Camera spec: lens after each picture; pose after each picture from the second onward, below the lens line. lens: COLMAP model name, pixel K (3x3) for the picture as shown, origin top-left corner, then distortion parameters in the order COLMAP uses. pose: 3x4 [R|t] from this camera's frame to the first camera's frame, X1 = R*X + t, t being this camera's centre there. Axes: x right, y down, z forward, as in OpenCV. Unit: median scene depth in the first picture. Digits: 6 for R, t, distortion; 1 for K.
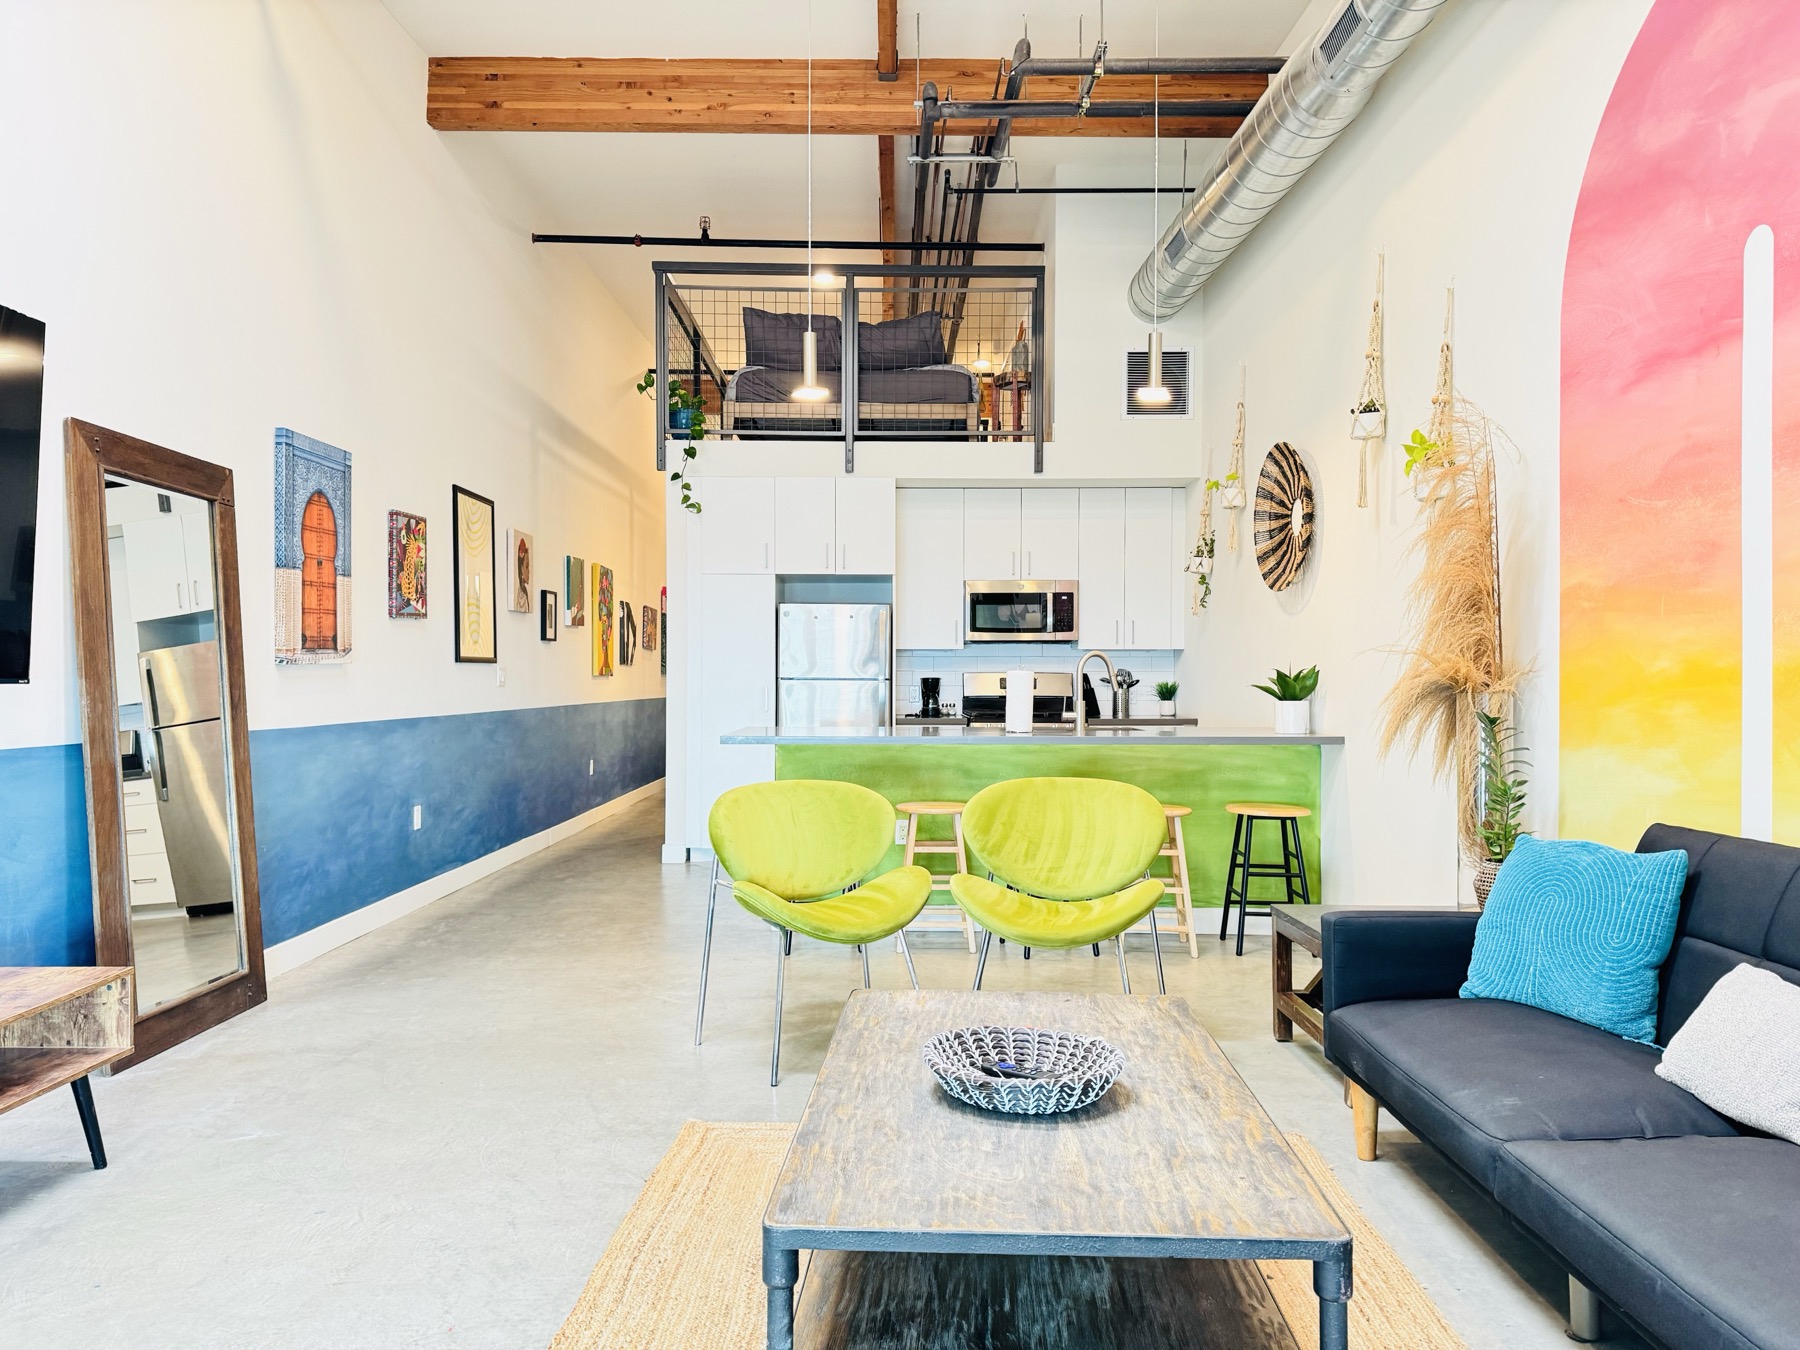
lens RADIAL K [[1264.8, 0, 881.4], [0, 1264.8, 677.2], [0, 0, 1]] dist [0.095522, -0.105635]
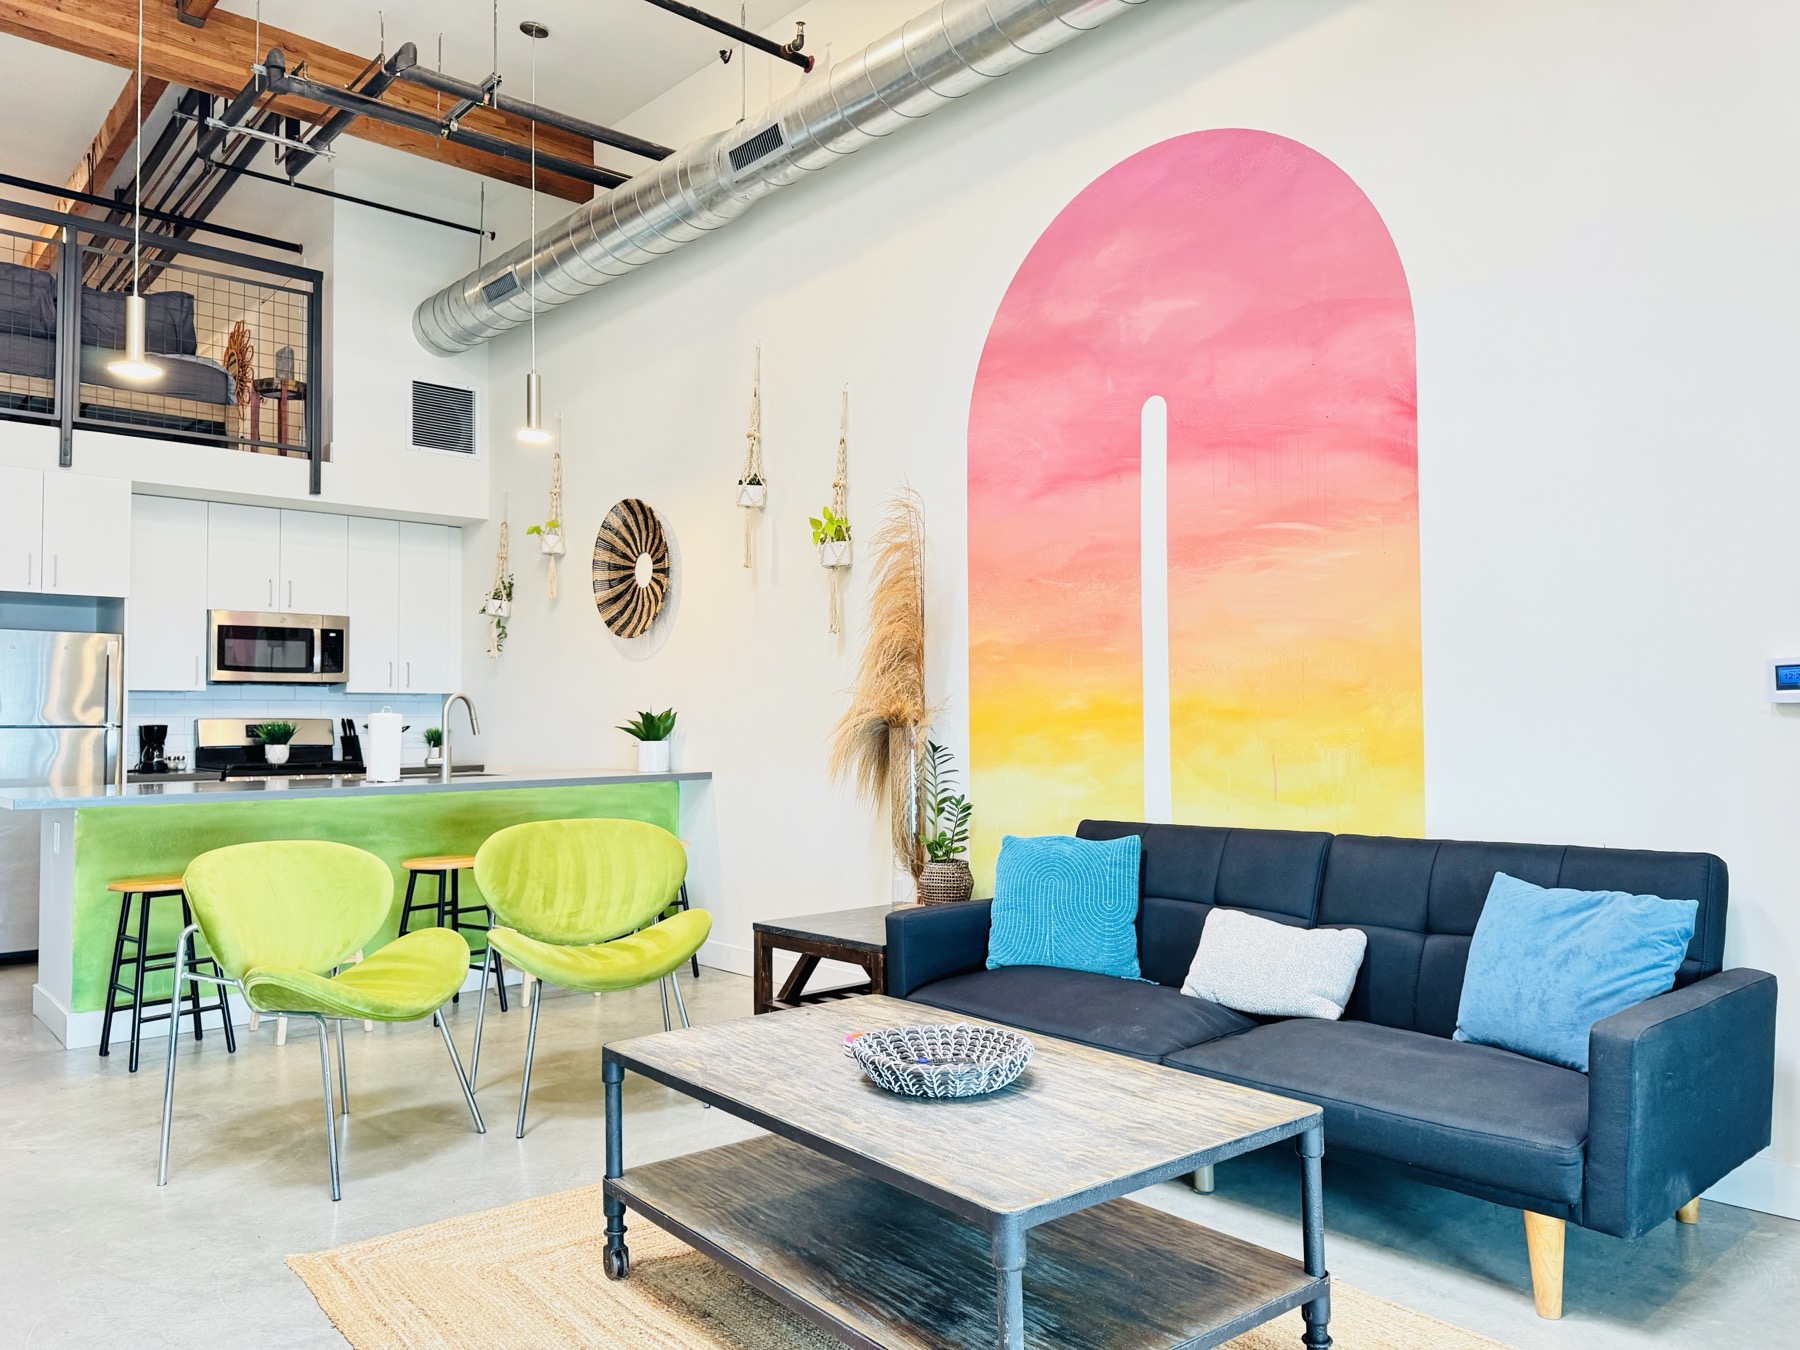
lens RADIAL K [[1264.8, 0, 909.4], [0, 1264.8, 678.6], [0, 0, 1]] dist [0.095522, -0.105635]
pose [[0.754432, 0.016325, 0.656175, -0.225961], [0.008266, 0.999375, -0.034367, 0.004906], [-0.656326, 0.031352, 0.753826, 0.061492]]
